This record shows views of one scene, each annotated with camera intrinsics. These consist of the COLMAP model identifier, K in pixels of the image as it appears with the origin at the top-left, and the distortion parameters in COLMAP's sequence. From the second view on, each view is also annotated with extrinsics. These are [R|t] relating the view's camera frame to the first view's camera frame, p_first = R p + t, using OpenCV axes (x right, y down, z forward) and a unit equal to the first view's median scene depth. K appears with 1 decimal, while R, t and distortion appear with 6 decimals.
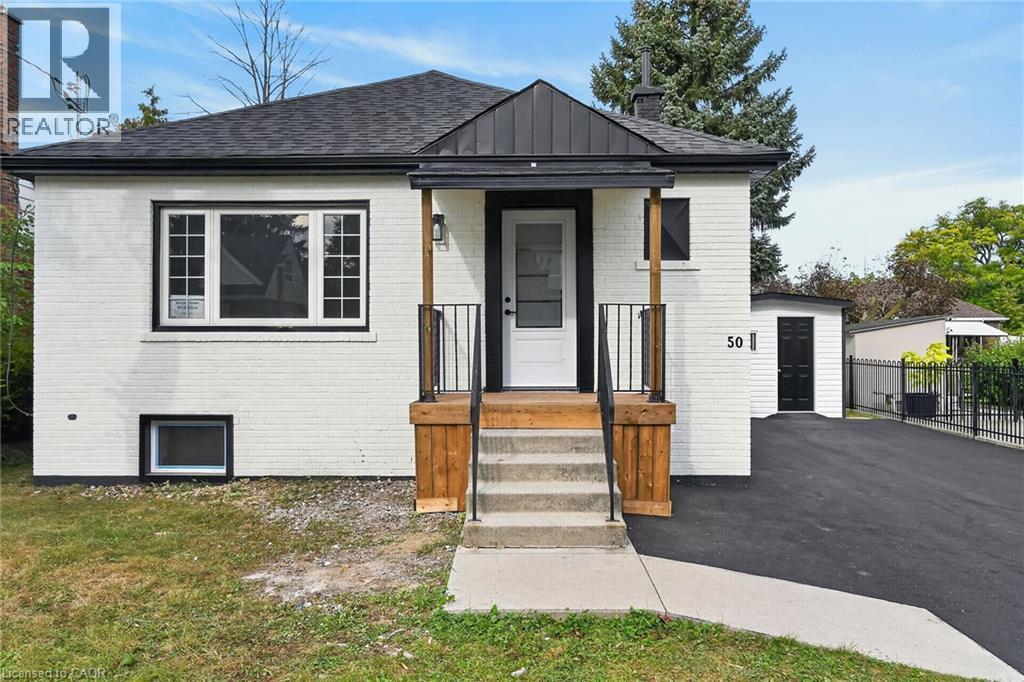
lens RADIAL K [[895.9, 0, 516.1], [0, 895.9, 339.3], [0, 0, 1]] dist [0.004468, -0.005281]
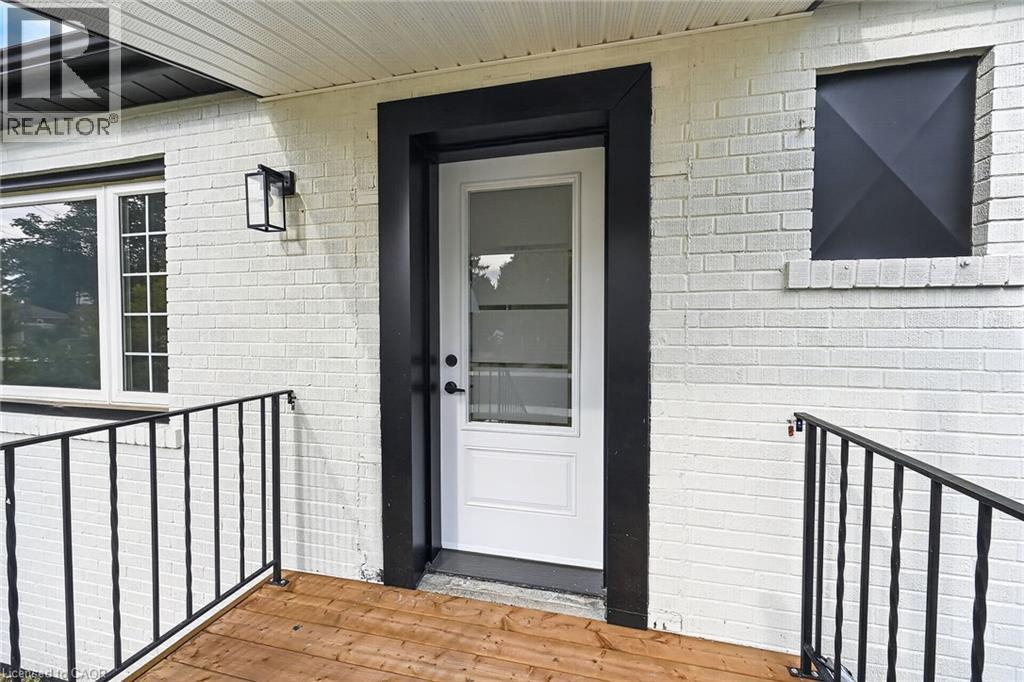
lens RADIAL K [[436.1, 0, 502.7], [0, 436.1, 336.9], [0, 0, 1]] dist [-0.001596, -0.000070]
pose [[0.976049, 0.005805, -0.217473, 0.064853], [0.000786, 0.999543, 0.030210, -0.063323], [0.217549, -0.029657, 0.975599, 0.794599]]
